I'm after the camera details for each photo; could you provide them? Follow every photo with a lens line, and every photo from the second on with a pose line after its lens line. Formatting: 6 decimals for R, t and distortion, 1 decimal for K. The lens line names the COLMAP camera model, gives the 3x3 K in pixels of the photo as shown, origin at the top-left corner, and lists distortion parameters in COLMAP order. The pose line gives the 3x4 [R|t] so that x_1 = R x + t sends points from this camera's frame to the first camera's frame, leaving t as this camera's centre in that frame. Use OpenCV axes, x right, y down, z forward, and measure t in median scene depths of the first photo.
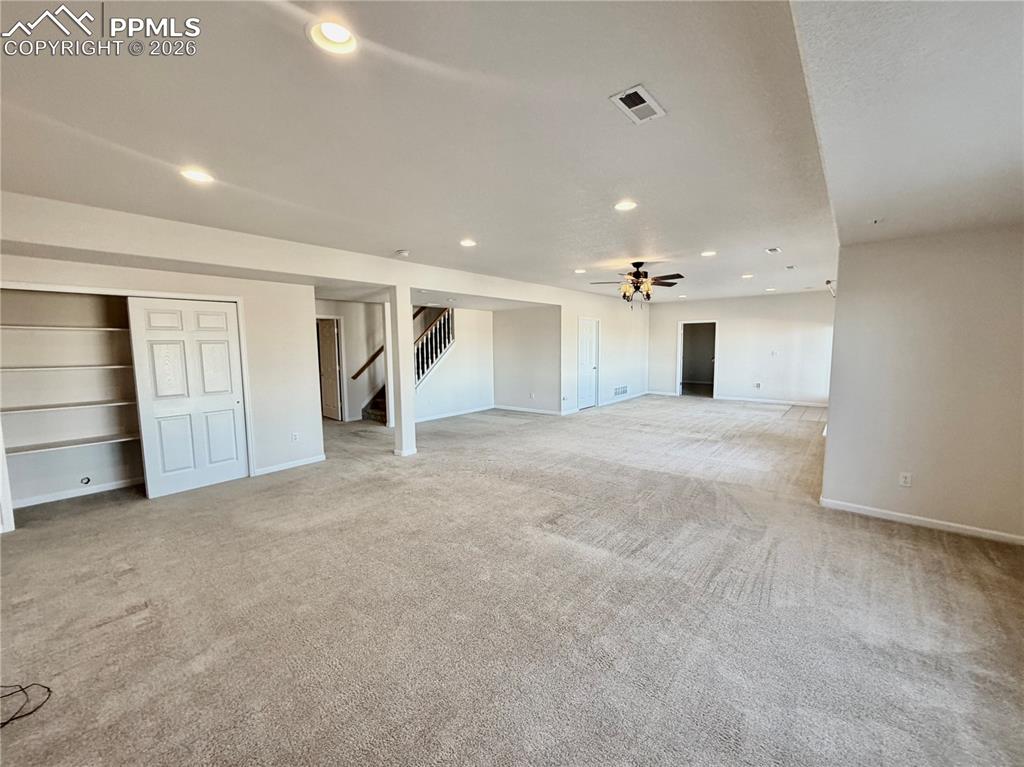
lens RADIAL K [[418.1, 0, 516.0], [0, 418.1, 385.0], [0, 0, 1]] dist [0.001130, 0.000147]
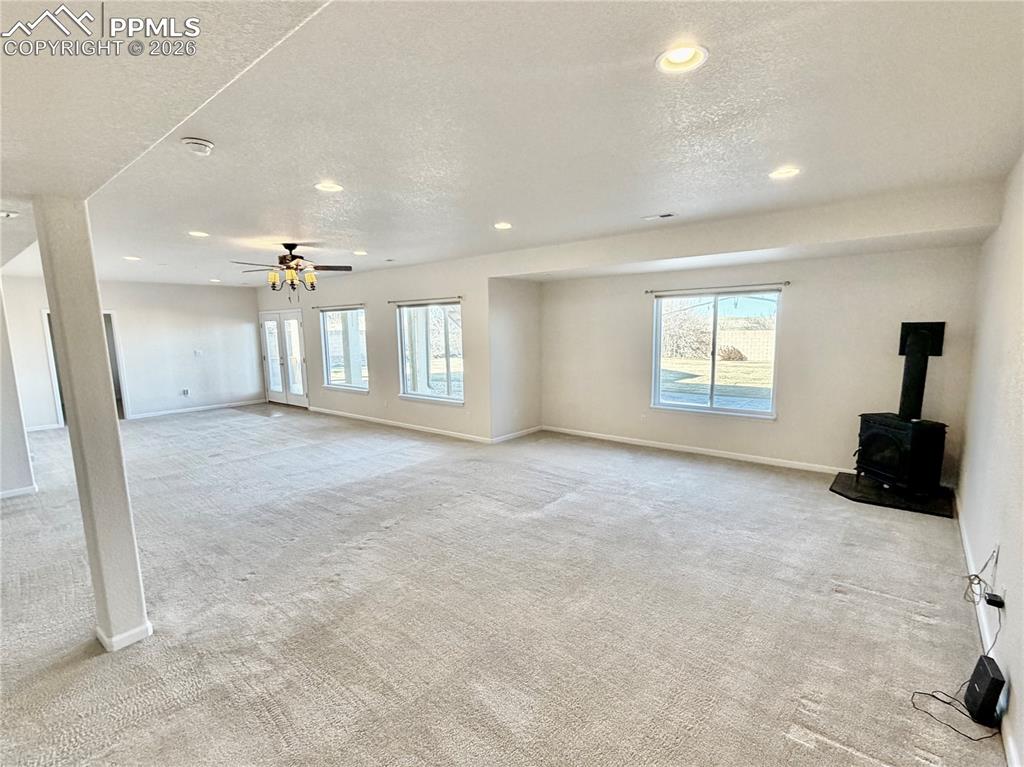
lens RADIAL K [[480.1, 0, 524.8], [0, 480.1, 394.9], [0, 0, 1]] dist [0.001529, 0.000162]
pose [[-0.025052, -0.129060, 0.991320, -0.685527], [0.114646, 0.984718, 0.131098, -0.074634], [-0.993091, 0.116935, -0.009873, 0.595401]]
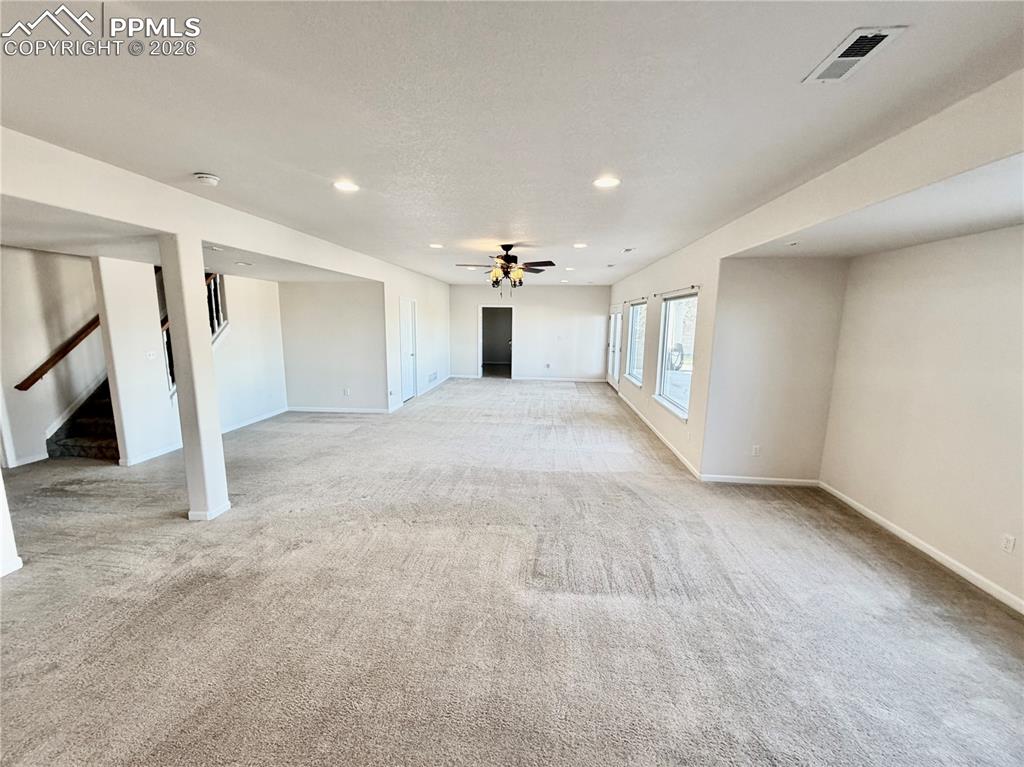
lens RADIAL K [[411.1, 0, 516.1], [0, 411.1, 384.1], [0, 0, 1]] dist [0.000514, 0.000151]
pose [[0.818503, -0.066895, 0.570594, -0.225073], [0.032299, 0.996985, 0.070552, -0.053827], [-0.573594, -0.039317, 0.818196, 0.246870]]
